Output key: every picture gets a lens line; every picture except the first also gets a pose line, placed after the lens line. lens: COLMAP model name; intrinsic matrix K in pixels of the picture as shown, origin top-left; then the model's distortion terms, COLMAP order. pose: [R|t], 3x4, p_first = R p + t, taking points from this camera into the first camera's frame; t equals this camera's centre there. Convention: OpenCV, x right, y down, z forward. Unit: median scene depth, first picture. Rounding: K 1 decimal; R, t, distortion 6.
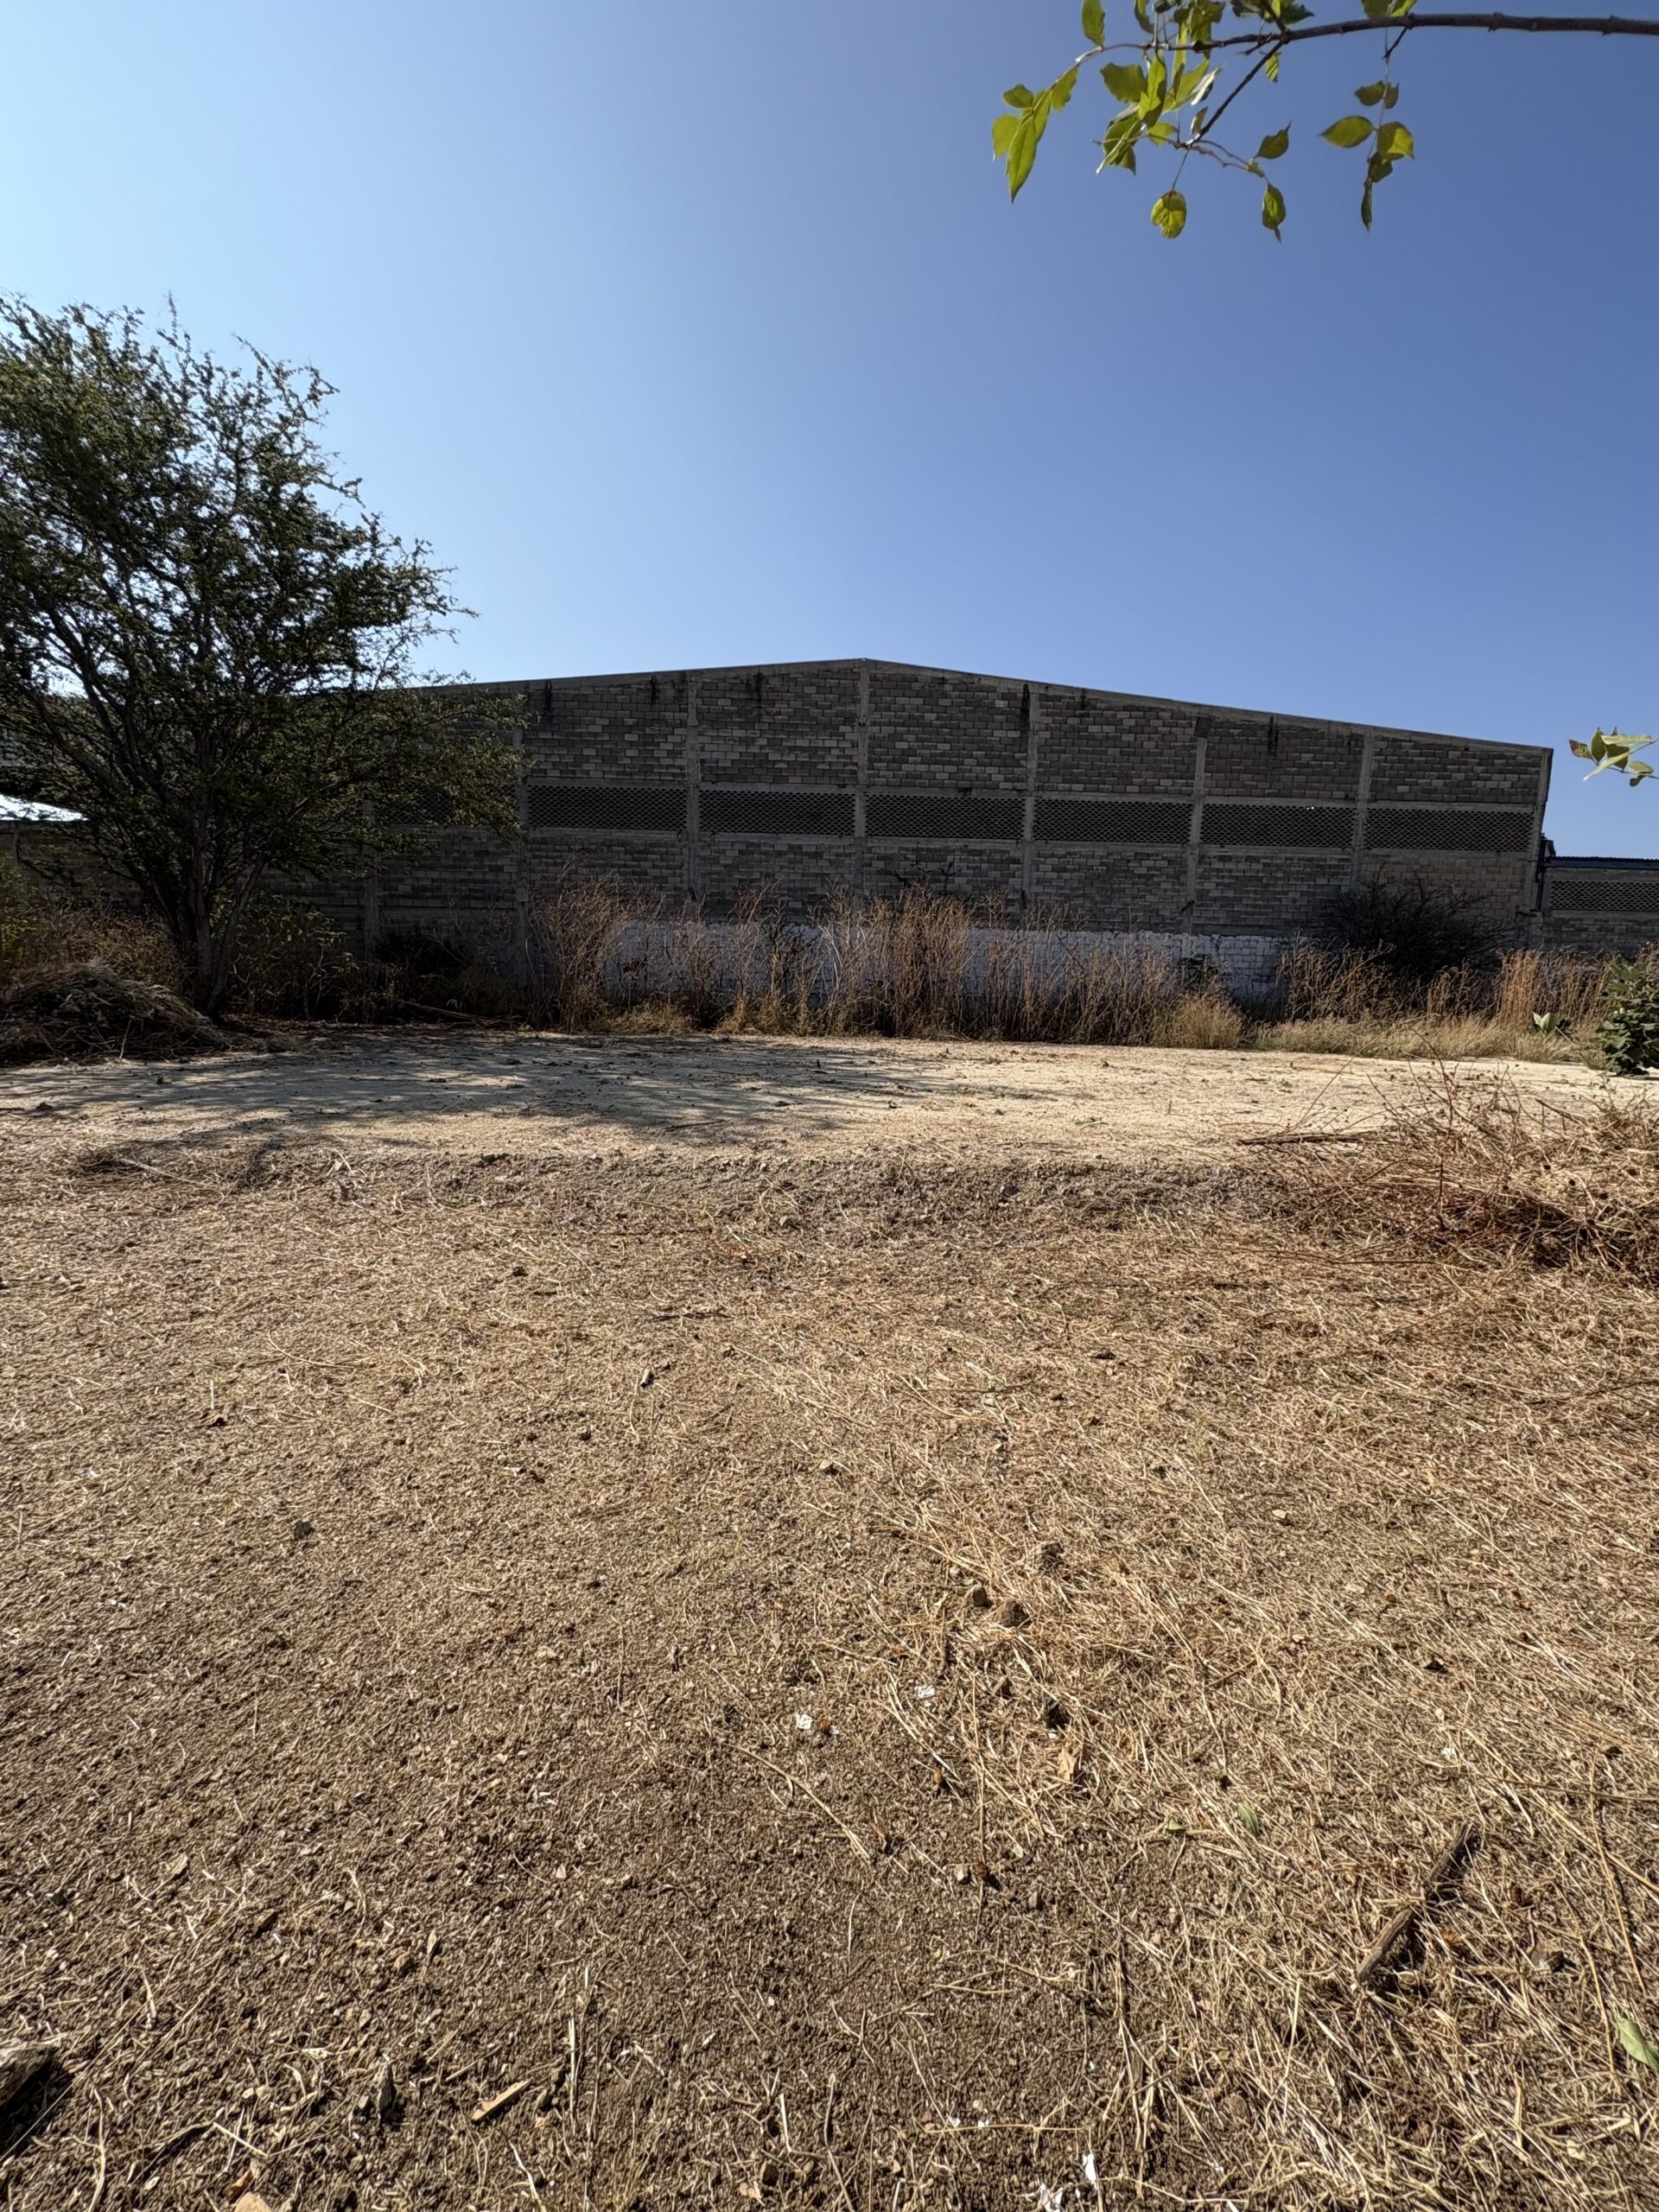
lens RADIAL K [[889.7, 0, 812.7], [0, 889.7, 1108.0], [0, 0, 1]] dist [0.000500, 0.001205]
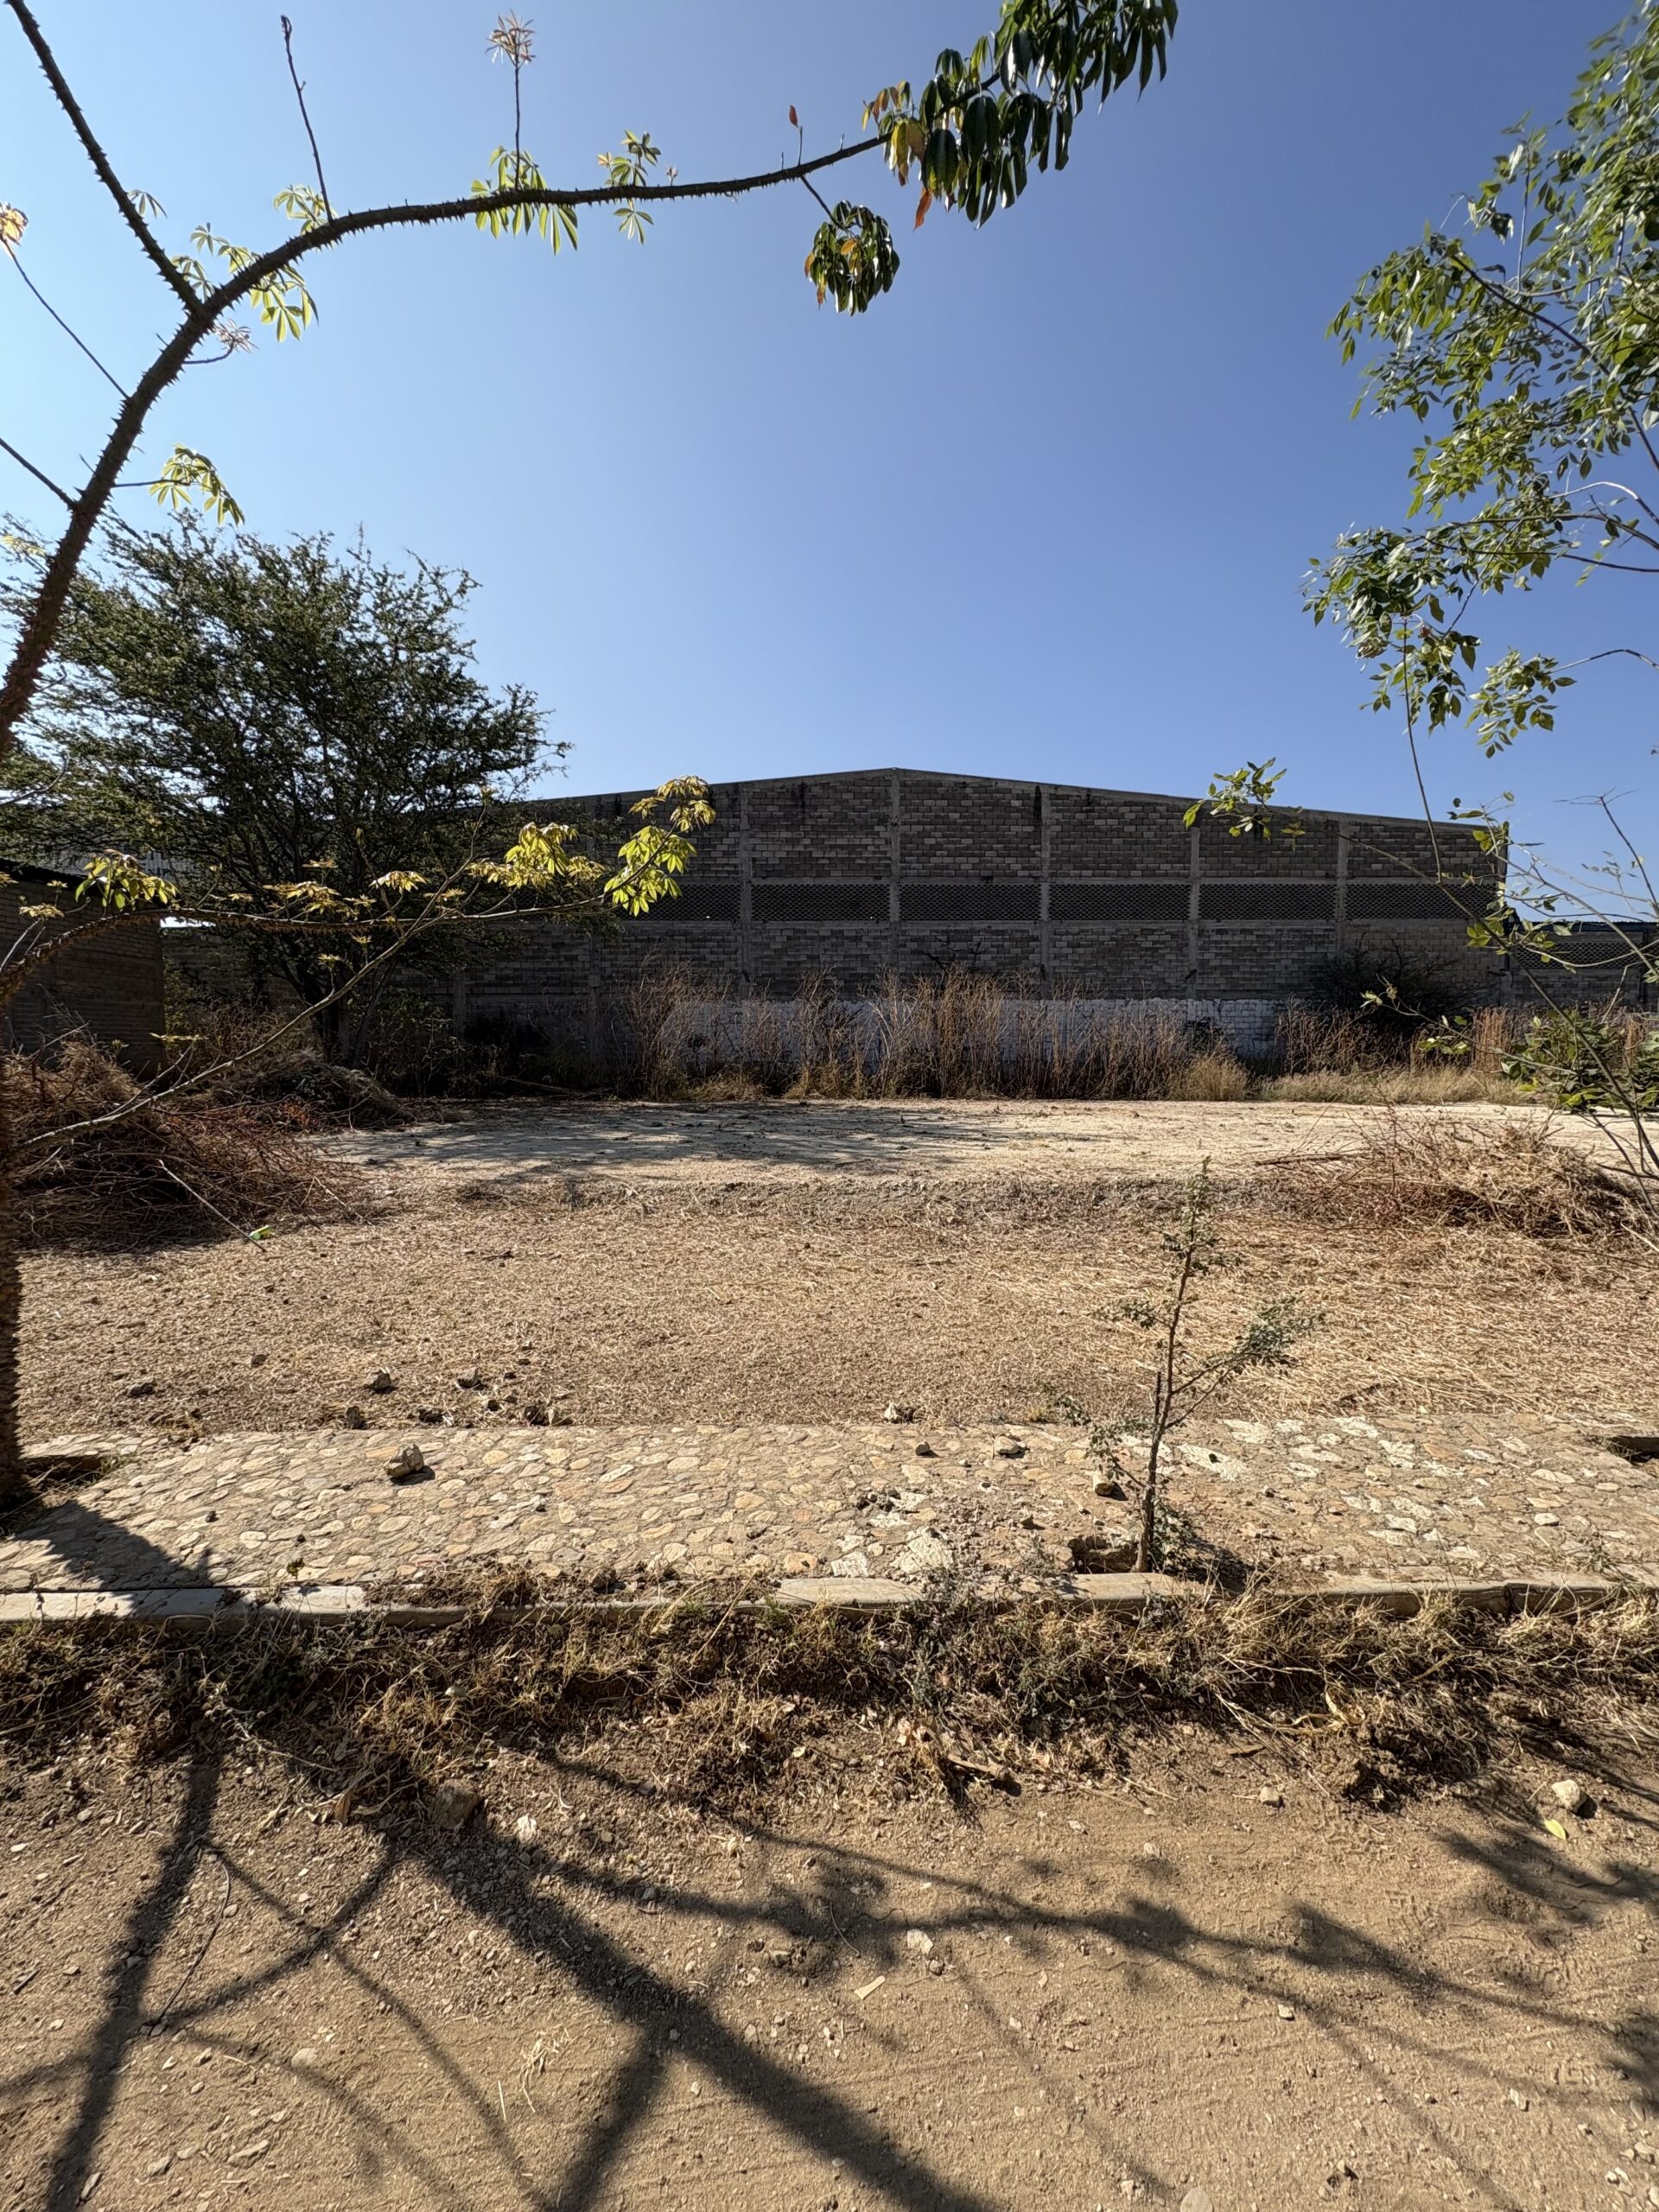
lens RADIAL K [[889.7, 0, 814.5], [0, 889.7, 1107.5], [0, 0, 1]] dist [0.000500, 0.001205]
pose [[0.999670, -0.025662, -0.000927, -0.080789], [0.025521, 0.996887, -0.074597, 0.015139], [0.002839, 0.074549, 0.997213, -0.152324]]
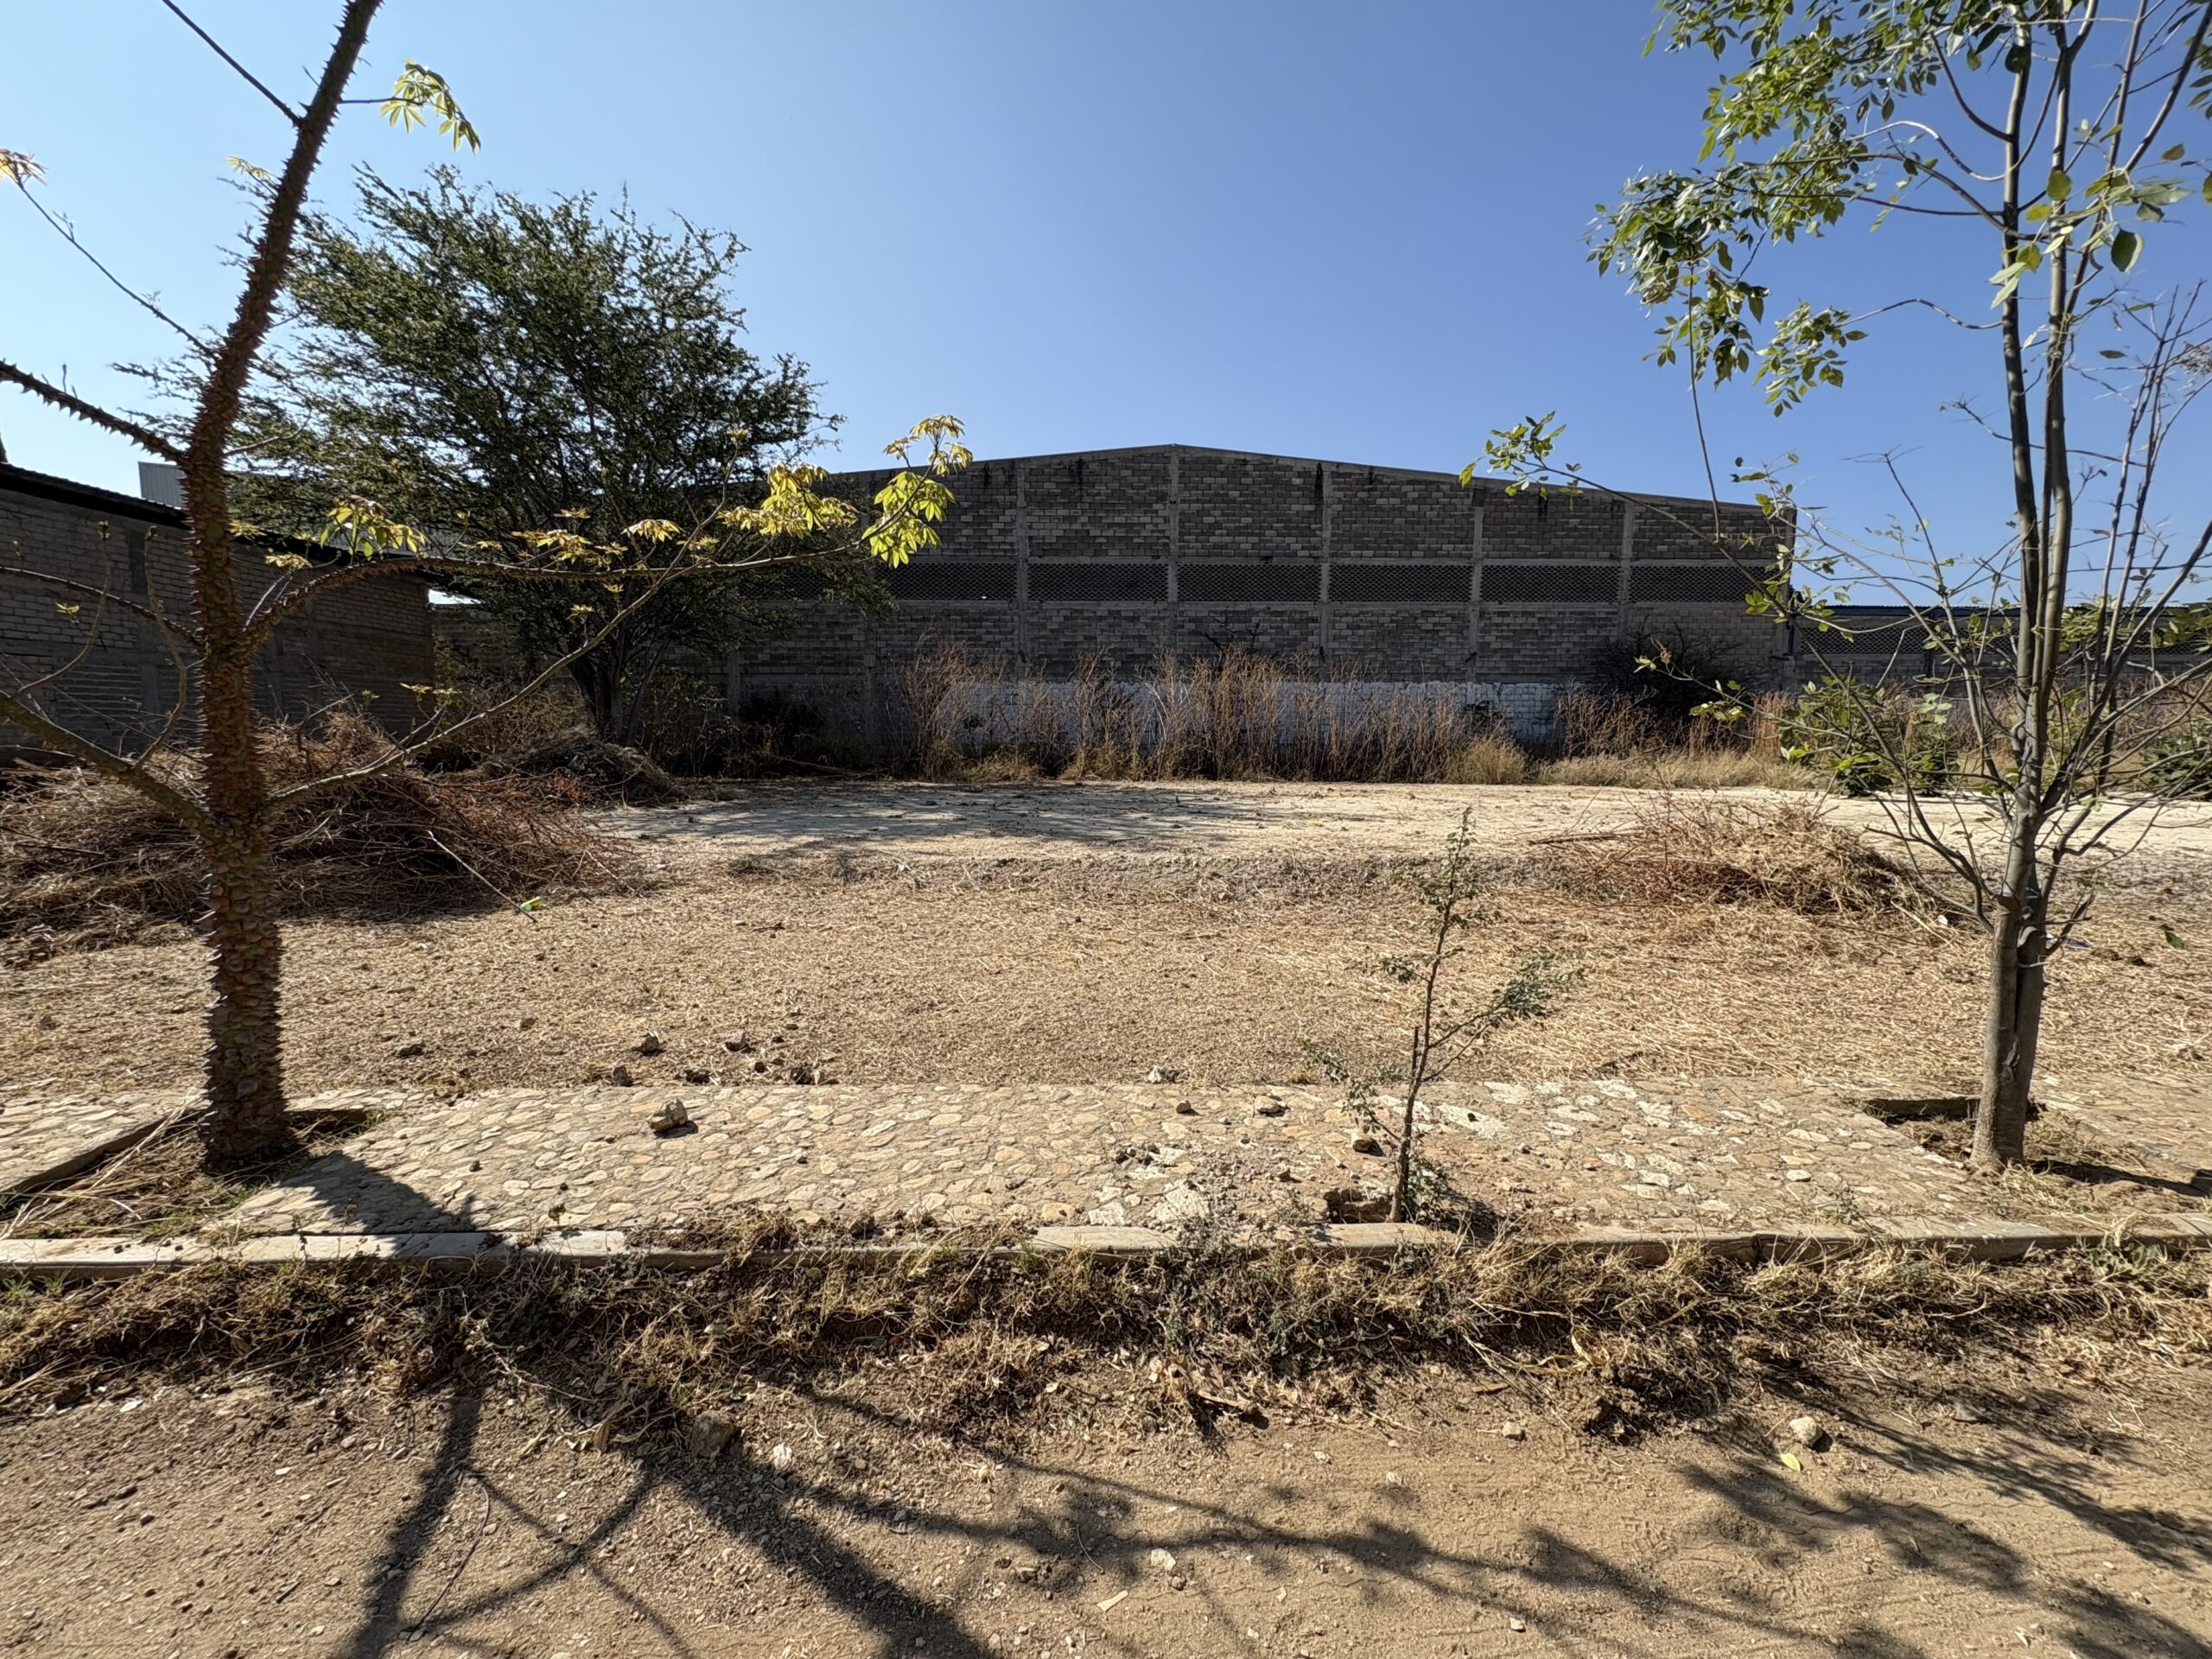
lens RADIAL K [[889.7, 0, 1092.2], [0, 889.7, 831.5], [0, 0, 1]] dist [0.000500, 0.001205]
pose [[0.999774, -0.021147, -0.002056, -0.077966], [0.021074, 0.999307, -0.030675, 0.020089], [0.002703, 0.030625, 0.999527, -0.150596]]
